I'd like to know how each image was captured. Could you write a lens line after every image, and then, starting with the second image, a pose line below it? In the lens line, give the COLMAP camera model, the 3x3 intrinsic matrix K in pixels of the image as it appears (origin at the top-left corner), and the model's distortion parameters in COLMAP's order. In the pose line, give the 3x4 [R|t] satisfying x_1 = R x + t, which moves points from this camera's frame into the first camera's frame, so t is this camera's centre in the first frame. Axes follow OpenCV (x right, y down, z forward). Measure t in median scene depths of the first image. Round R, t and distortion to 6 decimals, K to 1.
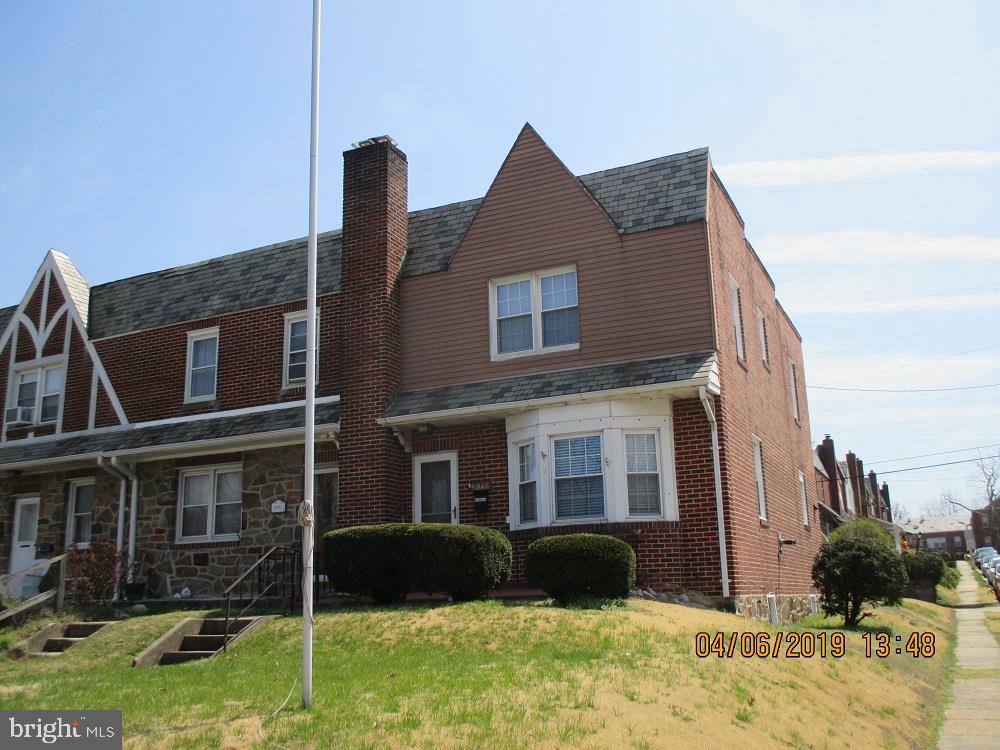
lens RADIAL K [[988.2, 0, 500.0], [0, 988.2, 375.0], [0, 0, 1]] dist [-0.051426, 0.017639]
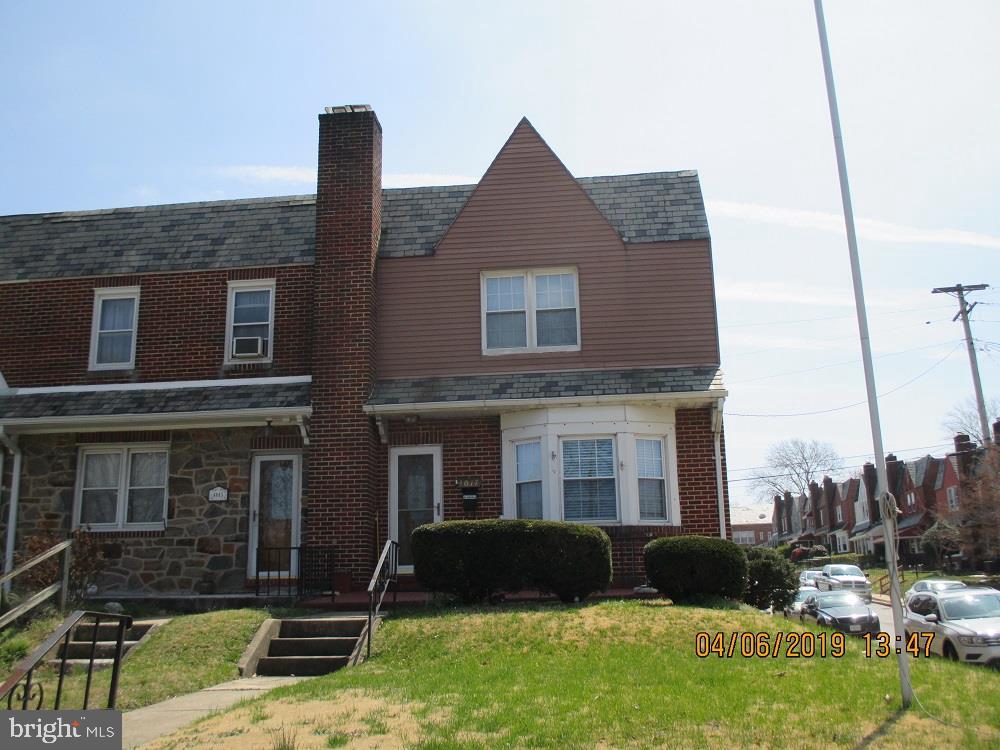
lens RADIAL K [[988.2, 0, 500.0], [0, 988.2, 375.0], [0, 0, 1]] dist [-0.051426, 0.017639]
pose [[0.941090, 0.084917, 0.327320, -0.303352], [-0.083718, 0.996331, -0.017777, 0.021046], [-0.327629, -0.010673, 0.944746, 0.075077]]
